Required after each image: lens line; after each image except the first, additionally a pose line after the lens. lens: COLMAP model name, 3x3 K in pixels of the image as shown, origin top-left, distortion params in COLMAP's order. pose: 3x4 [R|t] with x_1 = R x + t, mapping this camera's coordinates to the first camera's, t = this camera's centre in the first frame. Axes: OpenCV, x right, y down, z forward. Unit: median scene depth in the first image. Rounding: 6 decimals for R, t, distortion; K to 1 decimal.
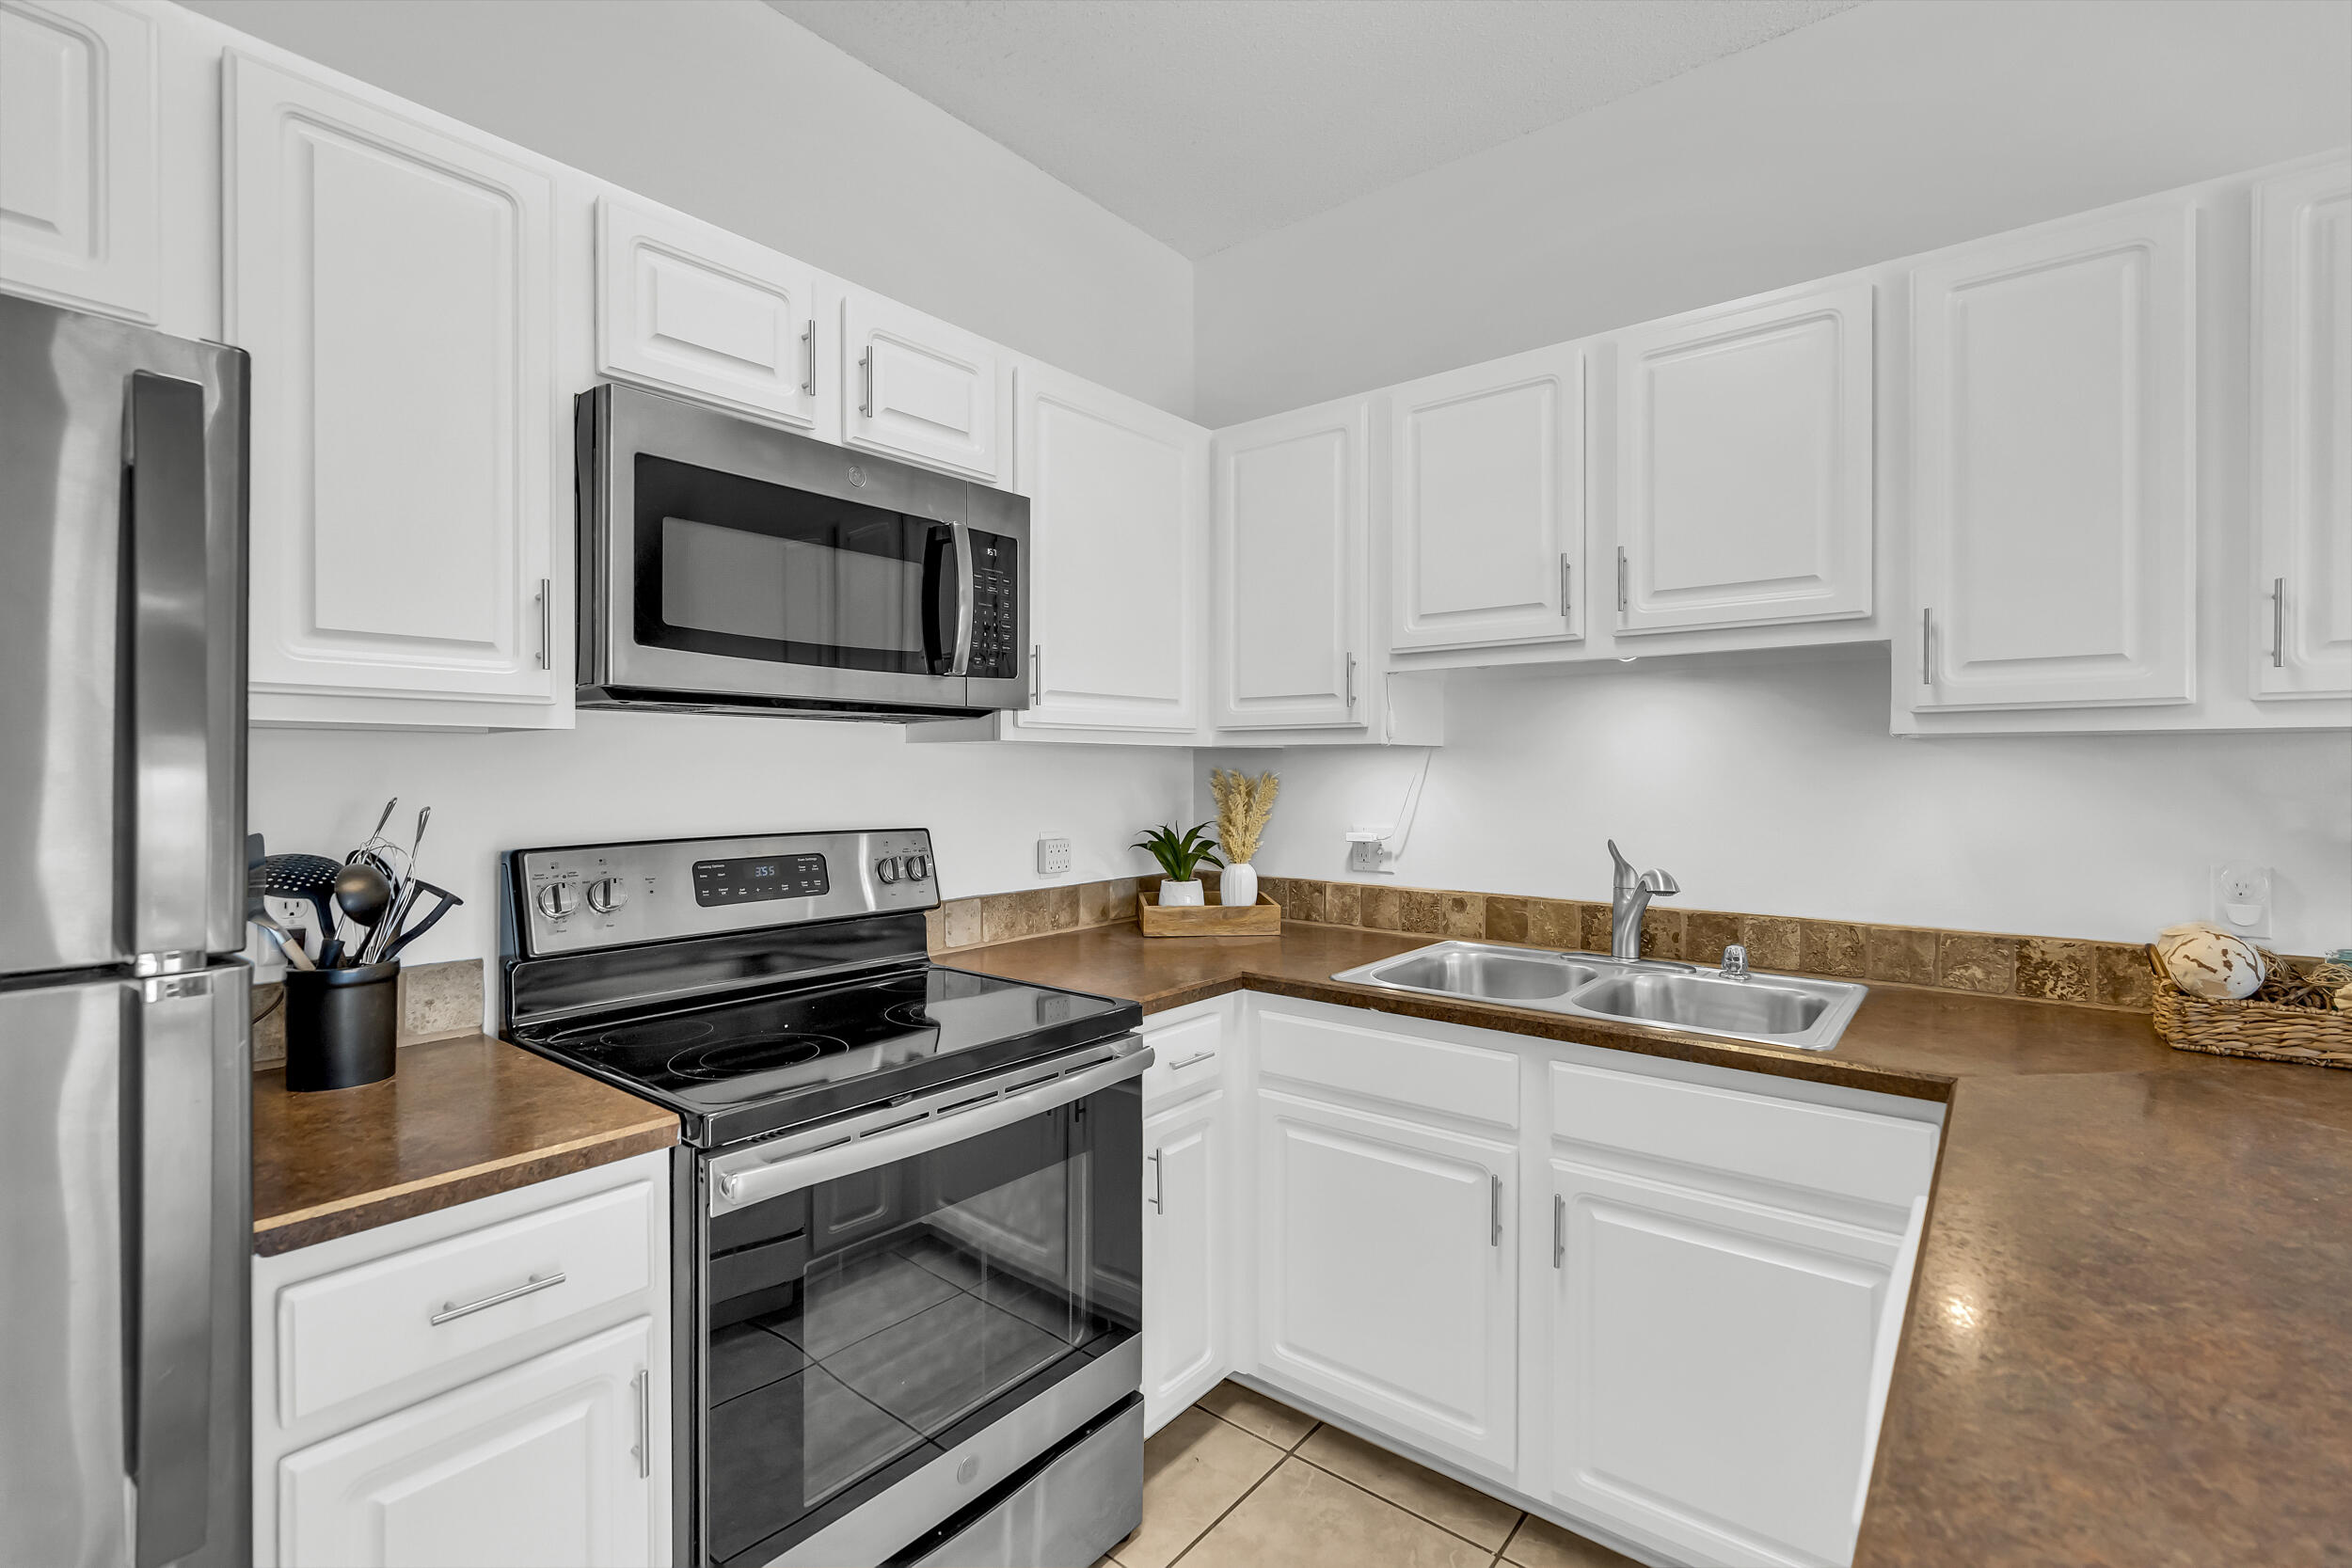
lens RADIAL K [[1047.4, 0, 1187.5], [0, 1047.4, 780.7], [0, 0, 1]] dist [-0.005971, 0.000314]
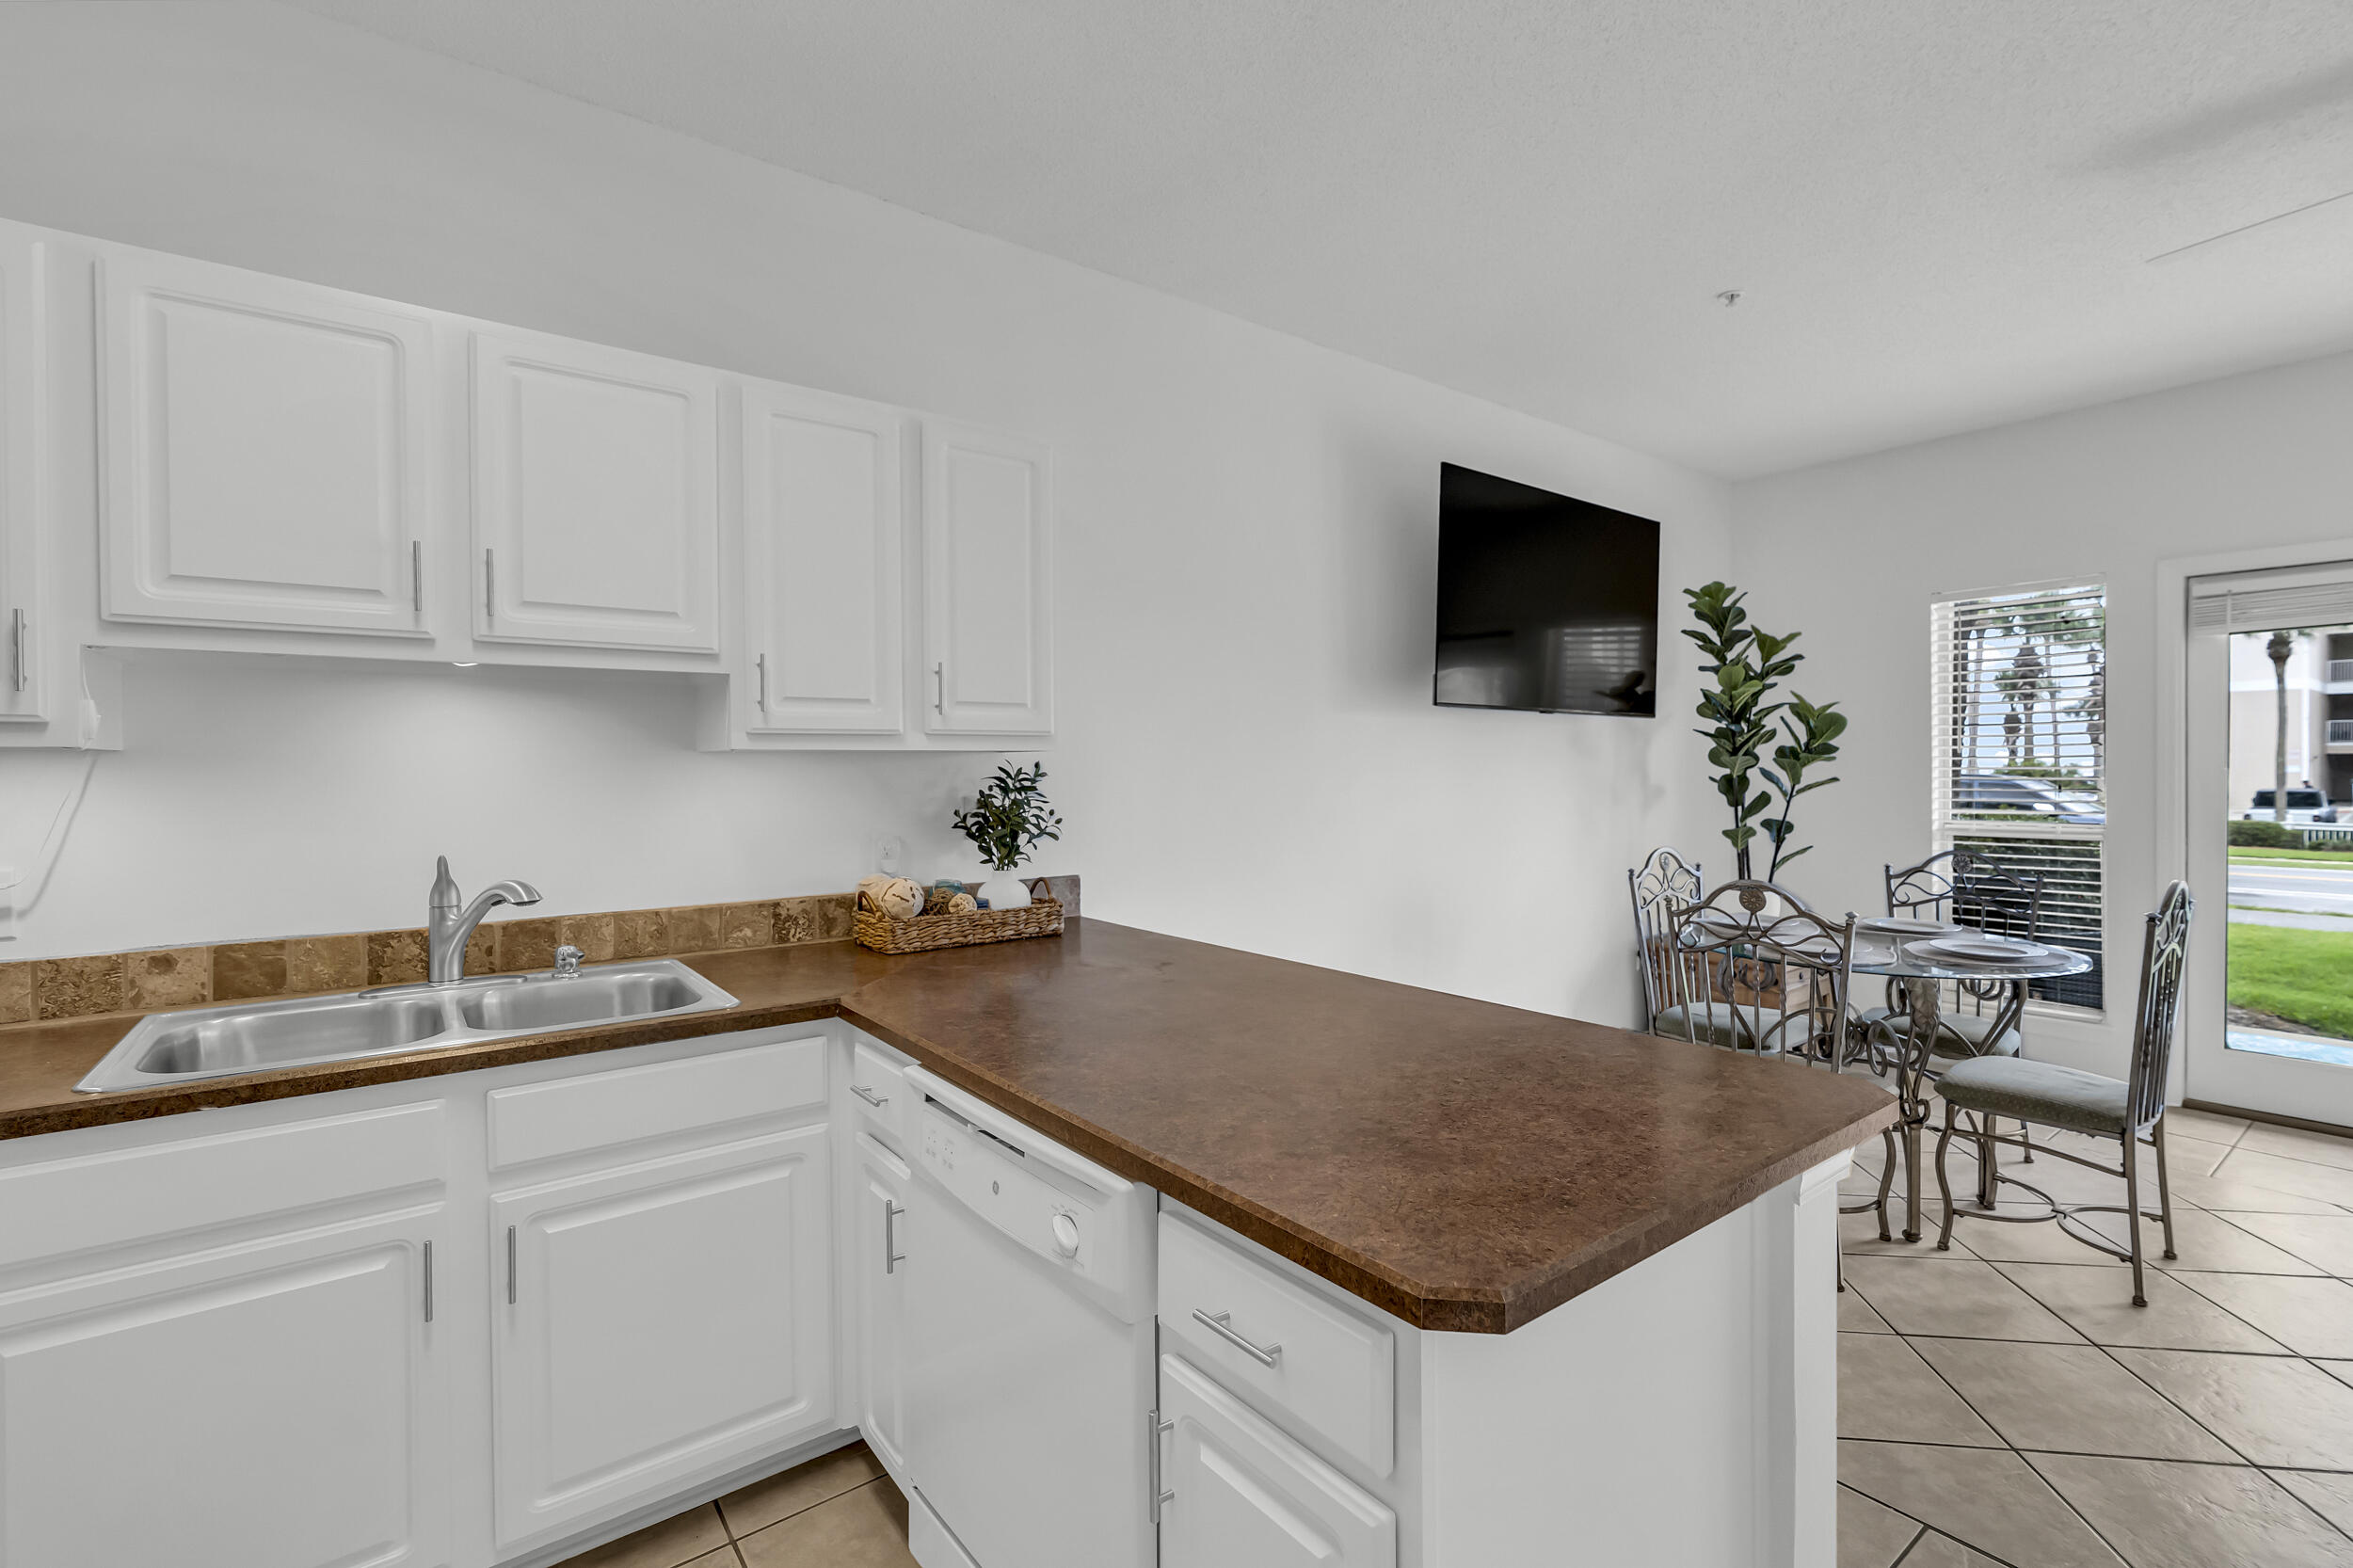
lens RADIAL K [[1041.5, 0, 1192.1], [0, 1041.5, 779.4], [0, 0, 1]] dist [-0.004925, 0.000212]
pose [[0.238140, -0.011120, 0.971167, -0.360941], [0.017605, 0.999820, 0.007131, -0.006739], [-0.971071, 0.015399, 0.238293, 0.144158]]
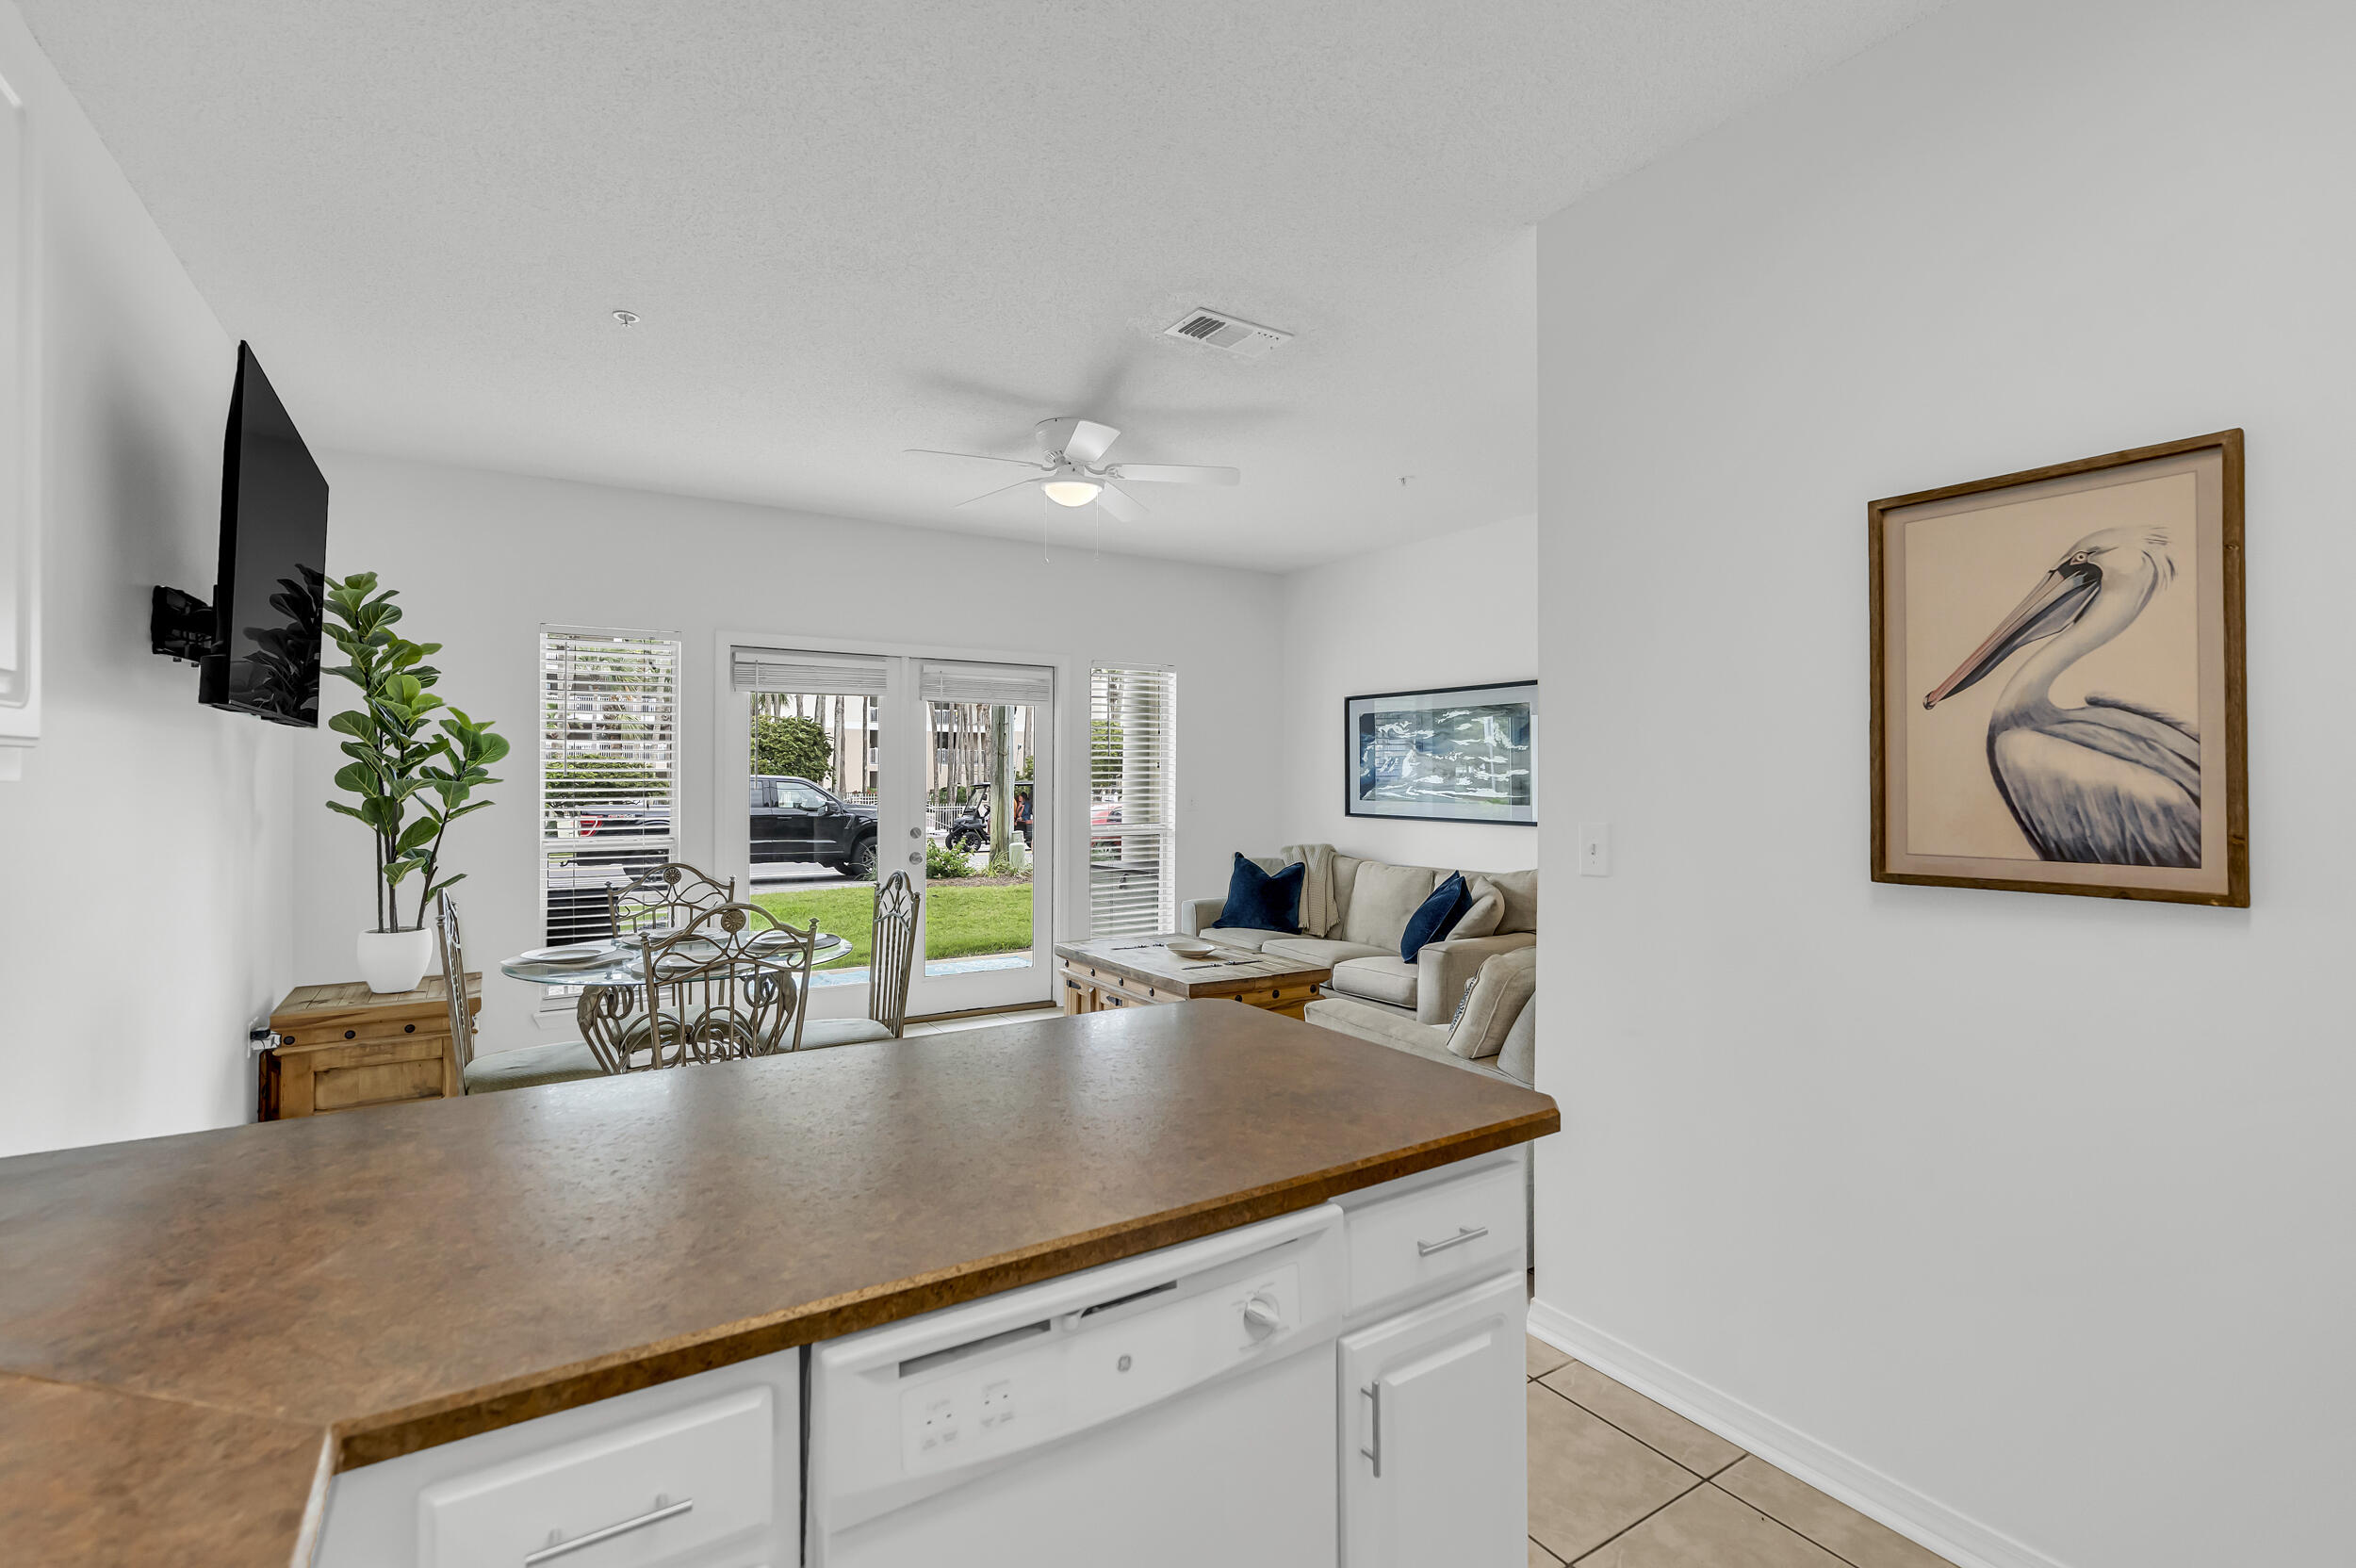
lens RADIAL K [[1066.4, 0, 1179.6], [0, 1066.4, 762.3], [0, 0, 1]] dist [-0.002417, 0.000089]
pose [[-0.947665, 0.001098, 0.319263, 0.094948], [0.000533, 0.999998, -0.001858, -0.045855], [-0.319265, -0.001590, -0.947664, 0.998122]]
